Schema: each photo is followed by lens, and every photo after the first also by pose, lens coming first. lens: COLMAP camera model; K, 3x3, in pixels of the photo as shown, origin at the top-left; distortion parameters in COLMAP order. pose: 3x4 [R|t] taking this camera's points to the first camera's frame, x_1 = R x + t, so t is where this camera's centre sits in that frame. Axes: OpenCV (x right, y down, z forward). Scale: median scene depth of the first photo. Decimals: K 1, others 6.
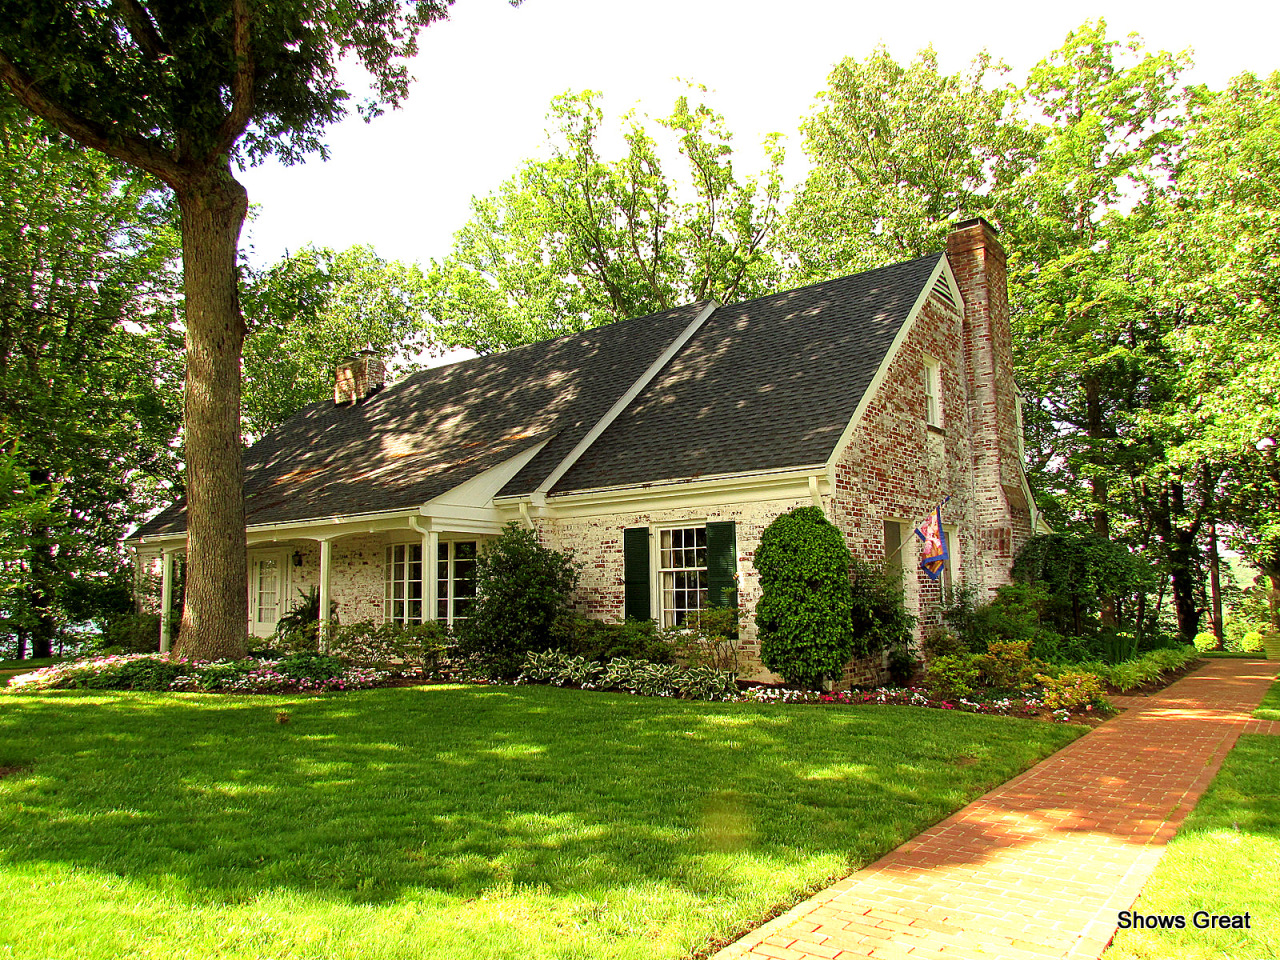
lens RADIAL K [[920.4, 0, 642.2], [0, 920.4, 480.9], [0, 0, 1]] dist [-0.009367, -0.001401]
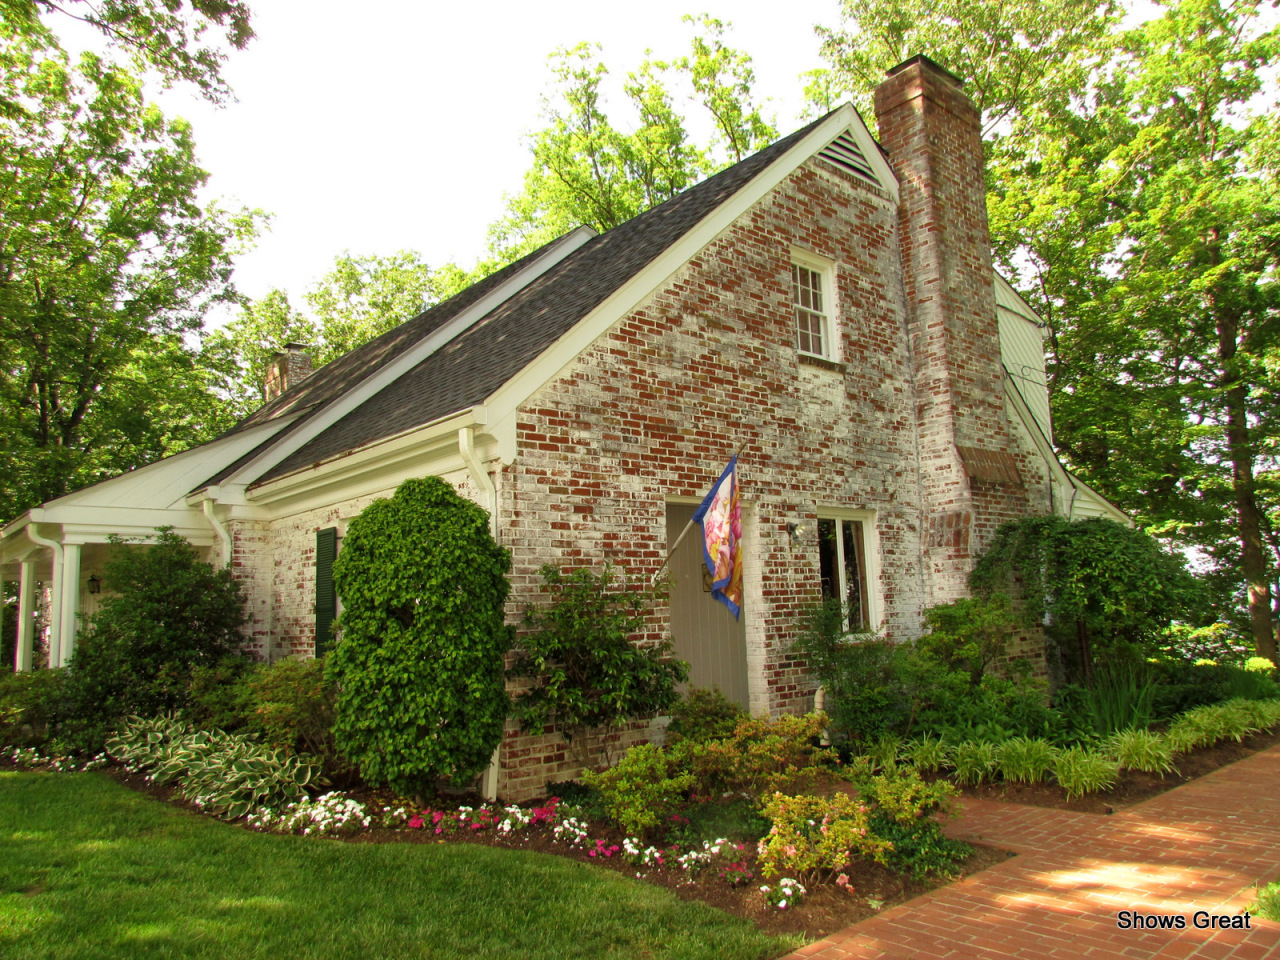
lens RADIAL K [[920.4, 0, 637.6], [0, 920.4, 480.7], [0, 0, 1]] dist [-0.009367, -0.001401]
pose [[0.981633, -0.045091, -0.185373, 0.298539], [0.042038, 0.998908, -0.020369, 0.033710], [0.186090, 0.012202, 0.982457, 0.327981]]
